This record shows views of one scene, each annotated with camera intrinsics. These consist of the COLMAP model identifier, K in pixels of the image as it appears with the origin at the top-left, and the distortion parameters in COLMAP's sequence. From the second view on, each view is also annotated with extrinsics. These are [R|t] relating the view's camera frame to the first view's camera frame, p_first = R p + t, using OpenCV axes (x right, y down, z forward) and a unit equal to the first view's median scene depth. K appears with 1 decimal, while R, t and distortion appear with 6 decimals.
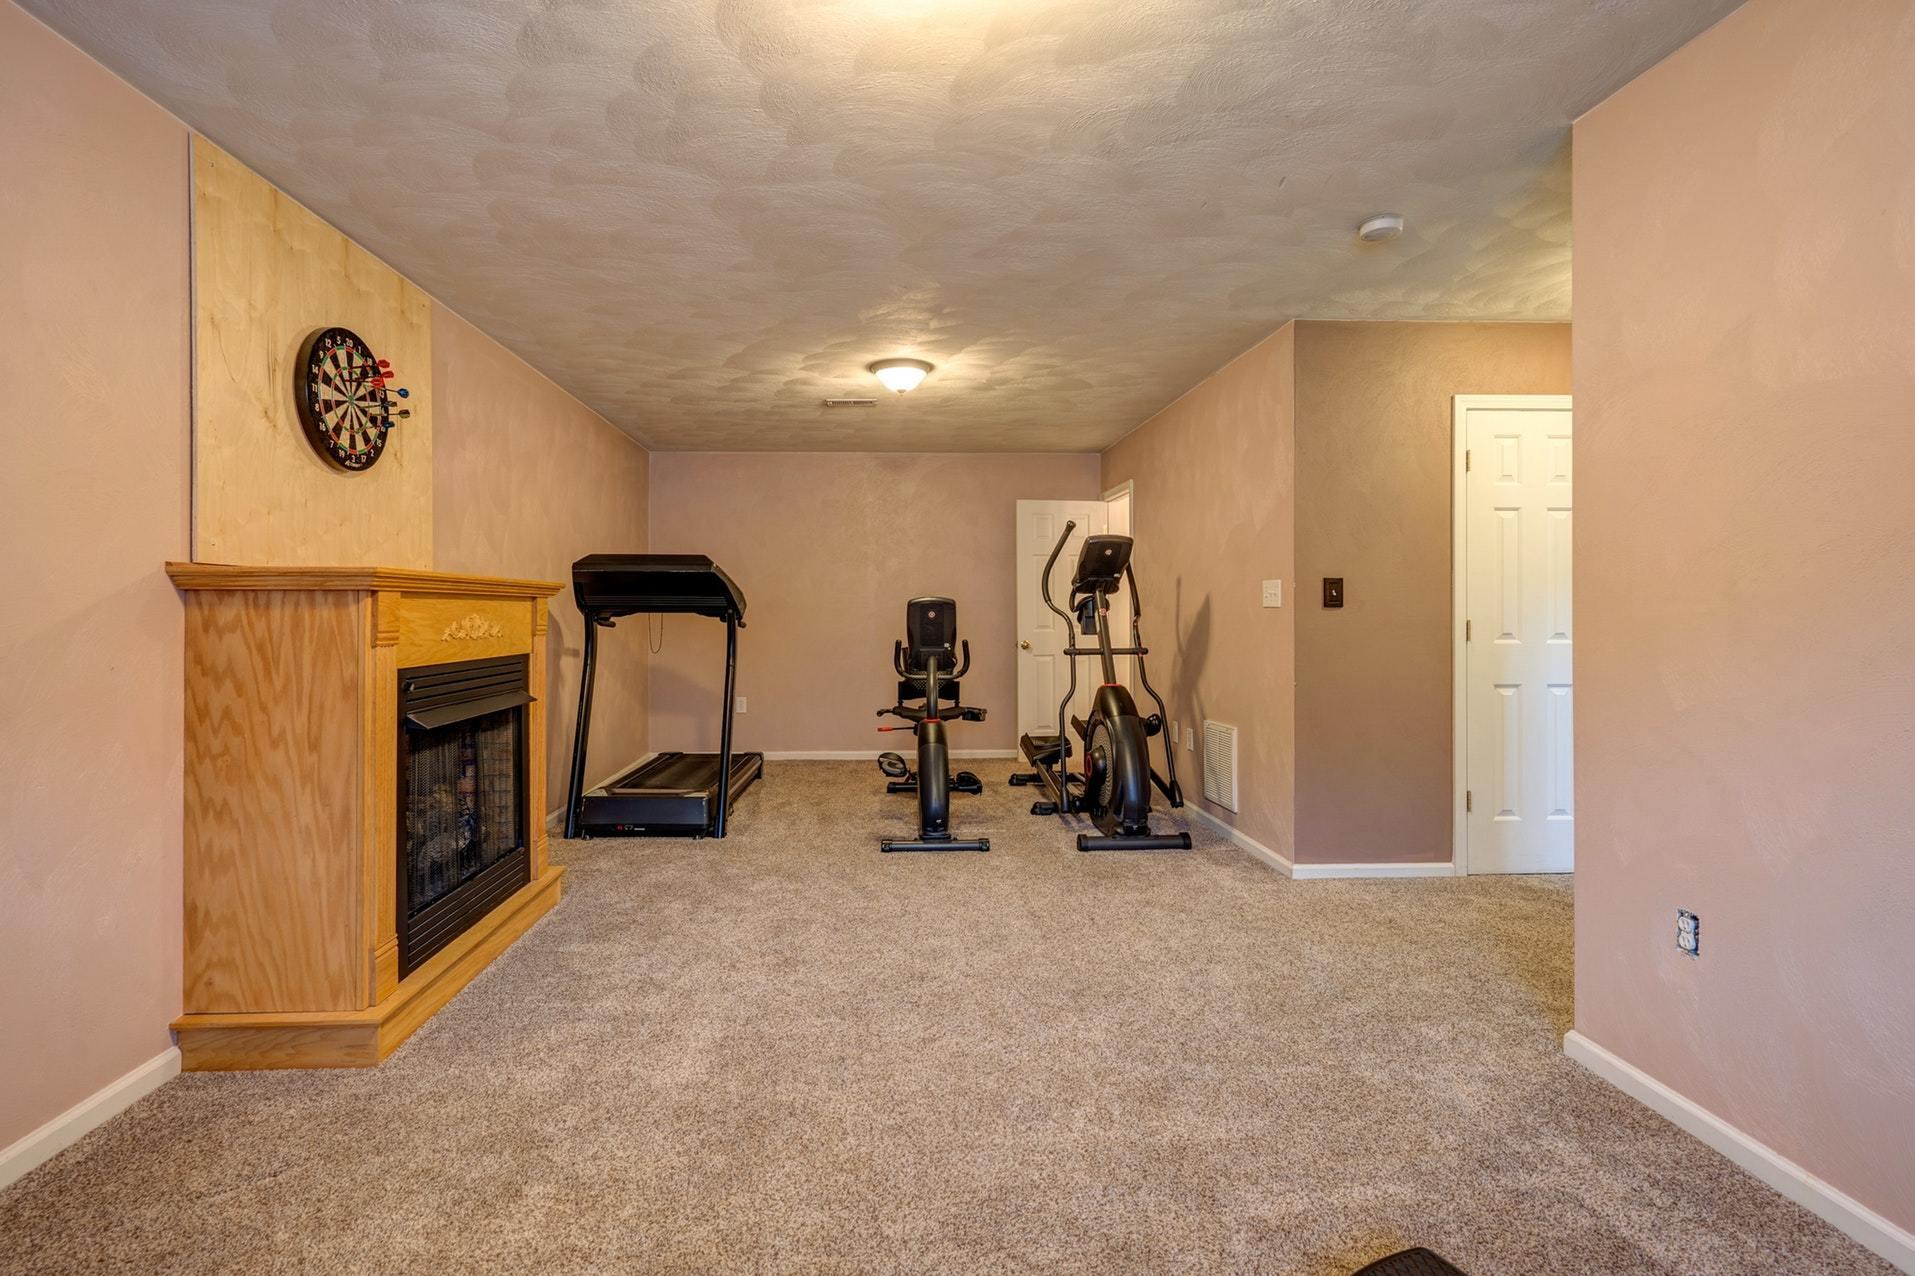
lens RADIAL K [[874.0, 0, 914.2], [0, 874.0, 612.9], [0, 0, 1]] dist [0.001444, 0.000502]
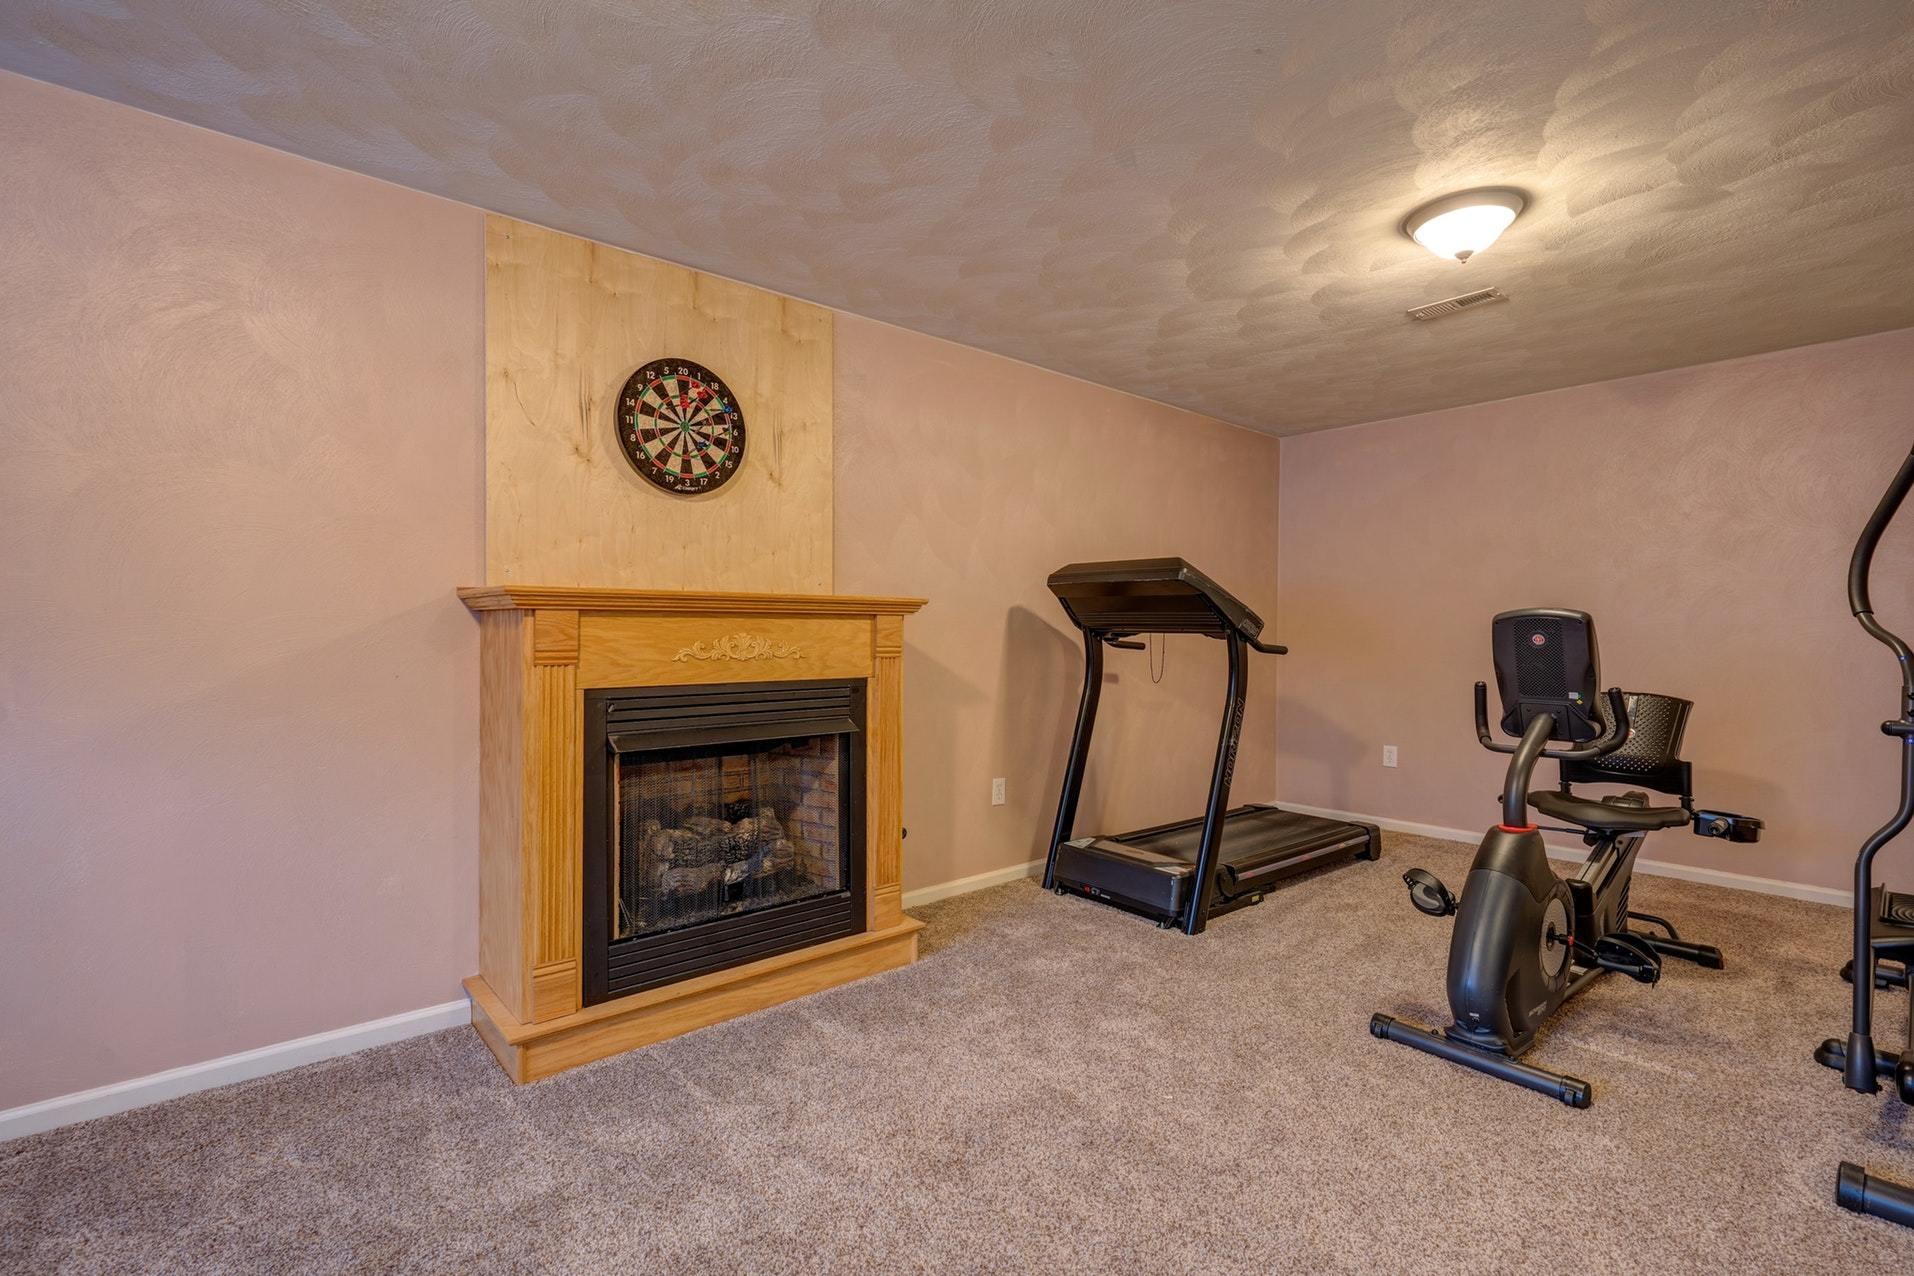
lens RADIAL K [[872.1, 0, 962.5], [0, 872.1, 637.8], [0, 0, 1]] dist [-0.000981, 0.001036]
pose [[0.628415, 0.011491, -0.777793, 0.369886], [-0.005418, 0.999931, 0.010395, -0.004916], [0.777859, -0.002319, 0.628434, 0.603487]]
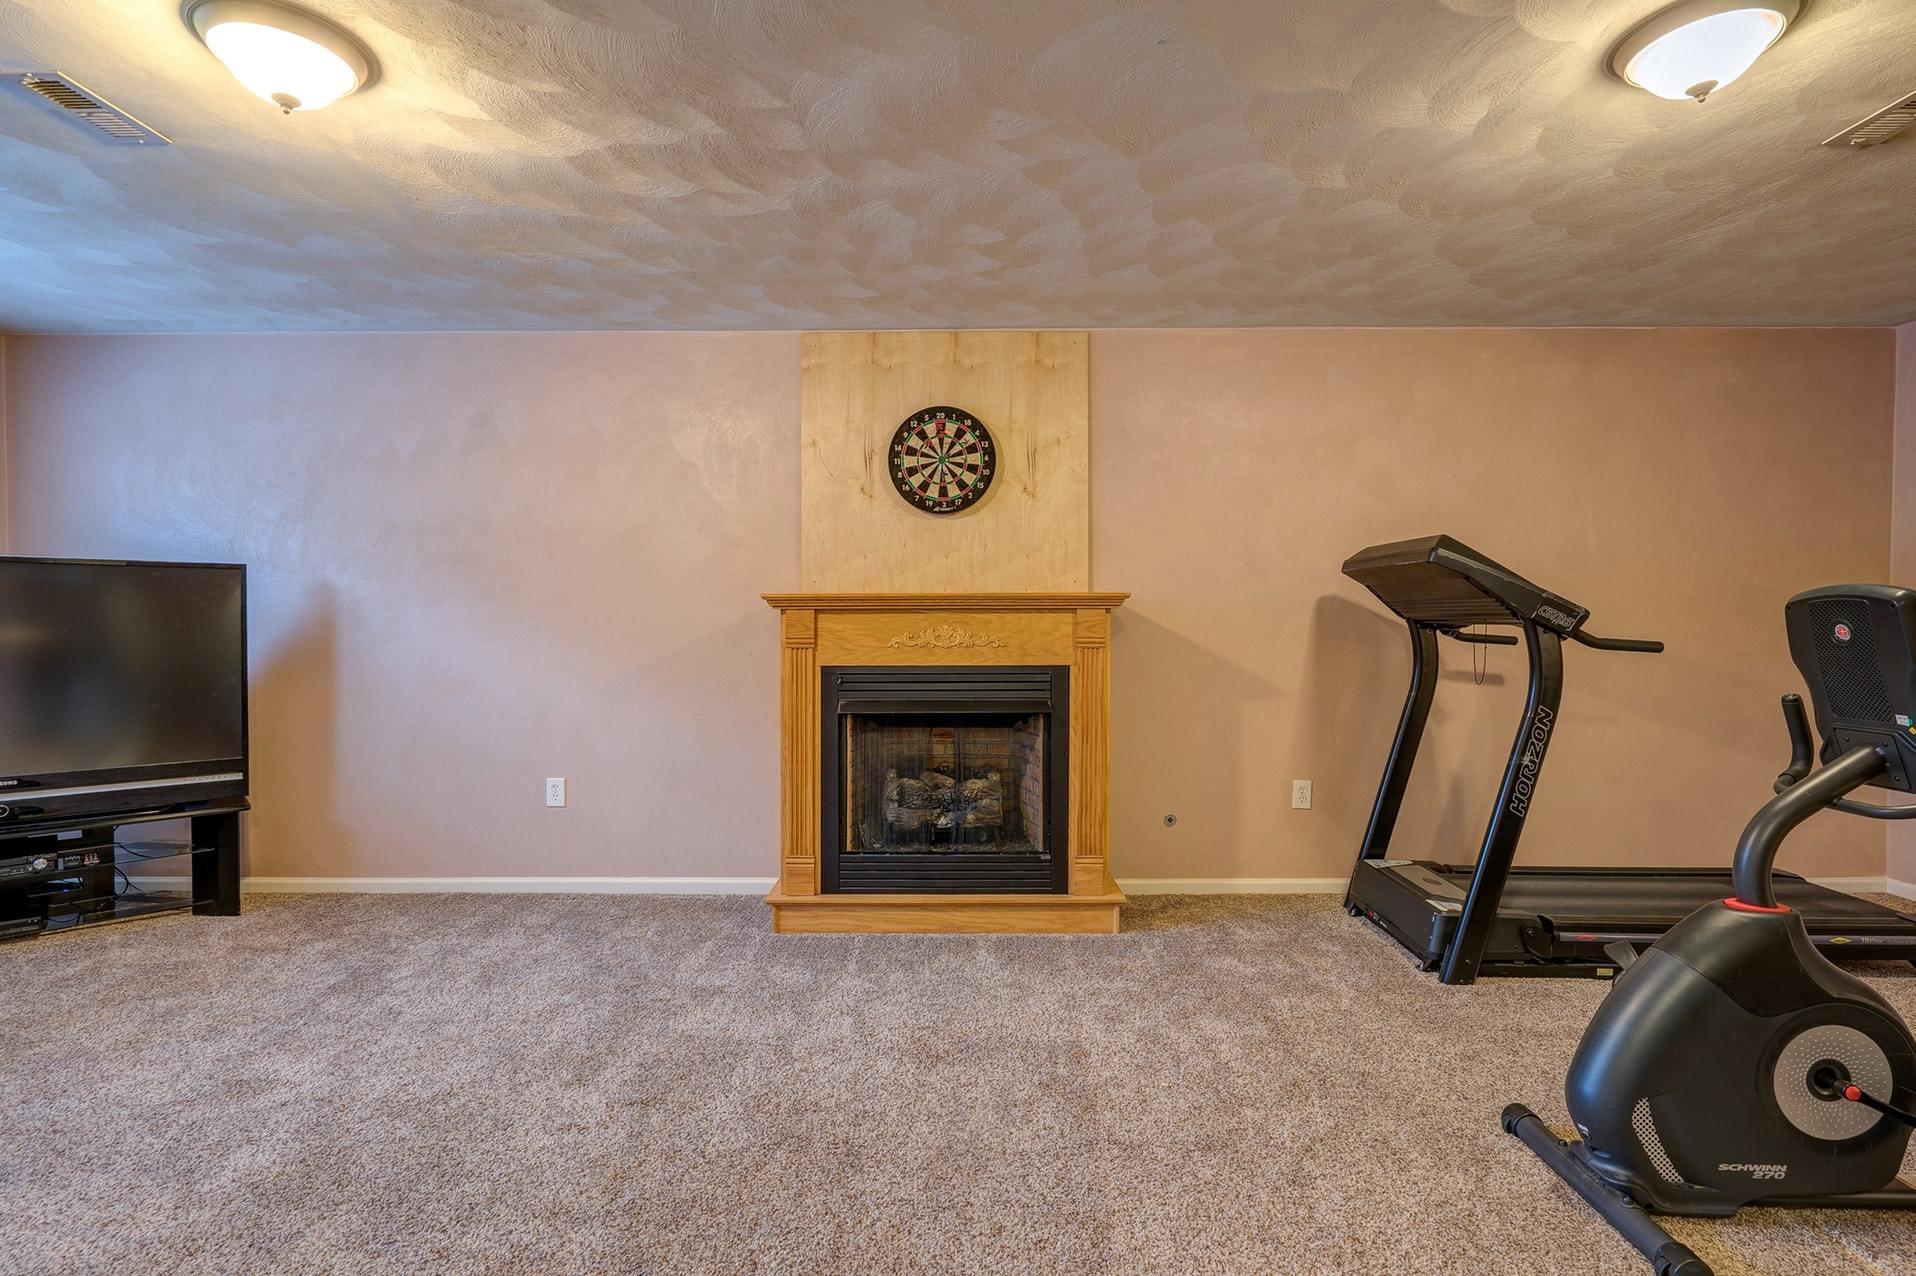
lens RADIAL K [[901.8, 0, 958.0], [0, 901.8, 638.0], [0, 0, 1]] dist [-0.002526, 0.000463]
pose [[-0.036568, 0.018737, -0.999155, 0.688005], [0.001280, 0.999824, 0.018702, -0.004893], [0.999330, -0.000595, -0.036586, 1.068909]]
